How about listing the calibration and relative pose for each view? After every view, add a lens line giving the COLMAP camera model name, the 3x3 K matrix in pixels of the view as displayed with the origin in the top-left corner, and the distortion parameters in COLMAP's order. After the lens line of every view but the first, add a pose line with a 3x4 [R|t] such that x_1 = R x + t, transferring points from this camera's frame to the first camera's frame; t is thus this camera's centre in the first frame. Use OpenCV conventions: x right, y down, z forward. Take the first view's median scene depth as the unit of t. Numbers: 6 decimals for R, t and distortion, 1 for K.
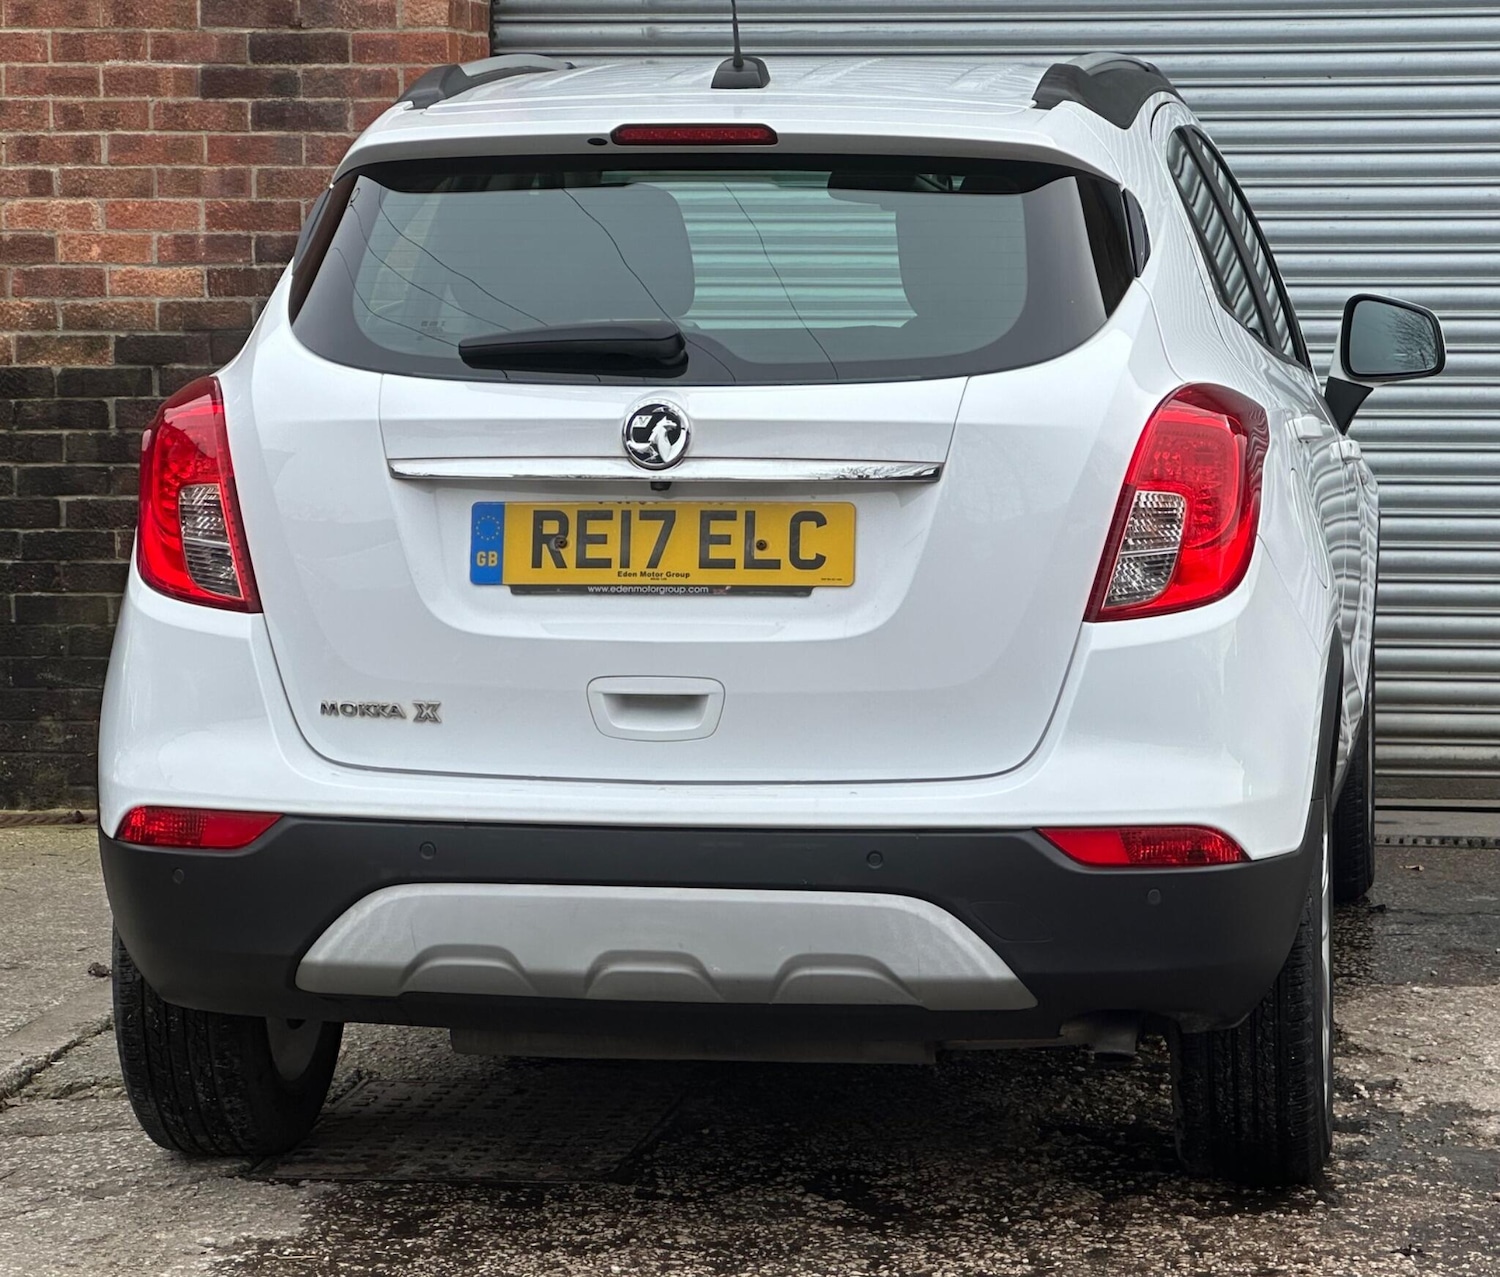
lens RADIAL K [[4526.3, 0, 805.2], [0, 4526.3, 684.1], [0, 0, 1]] dist [-0.013265, 2.600635]
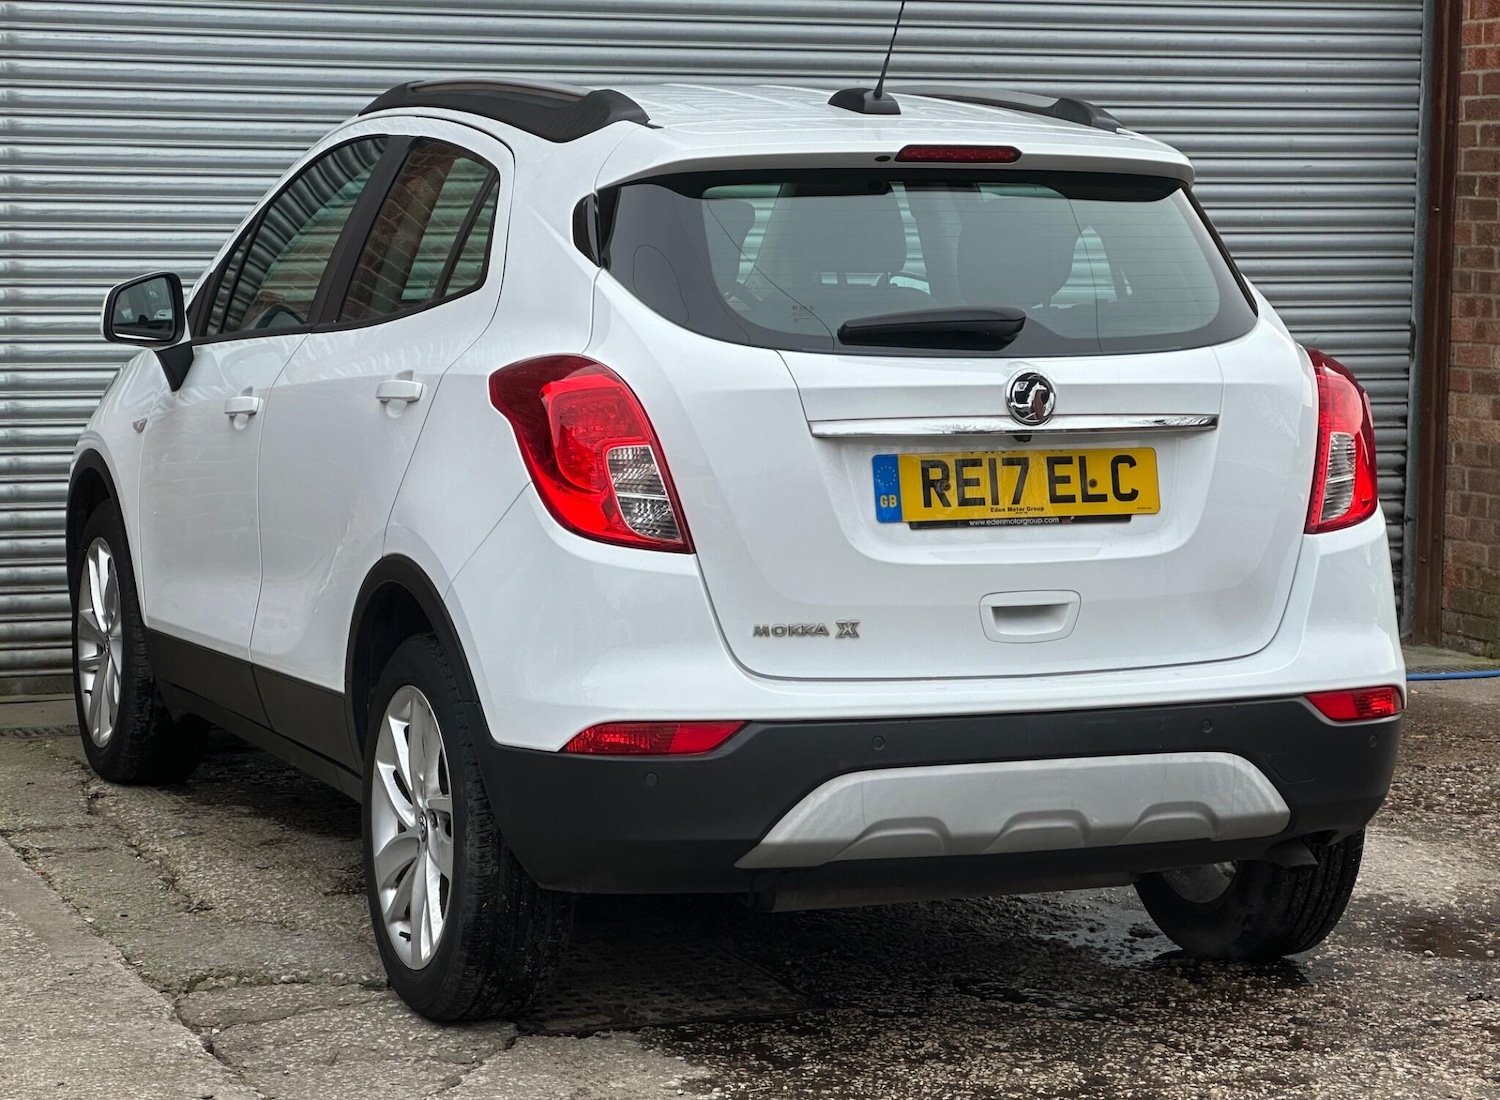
lens RADIAL K [[3784.6, 0, 746.2], [0, 3784.6, 524.1], [0, 0, 1]] dist [0.001325, 2.848991]
pose [[0.859602, -0.036715, 0.509644, -0.609421], [0.042385, 0.999101, 0.000486, -0.023087], [-0.509203, 0.021183, 0.860385, 0.138185]]
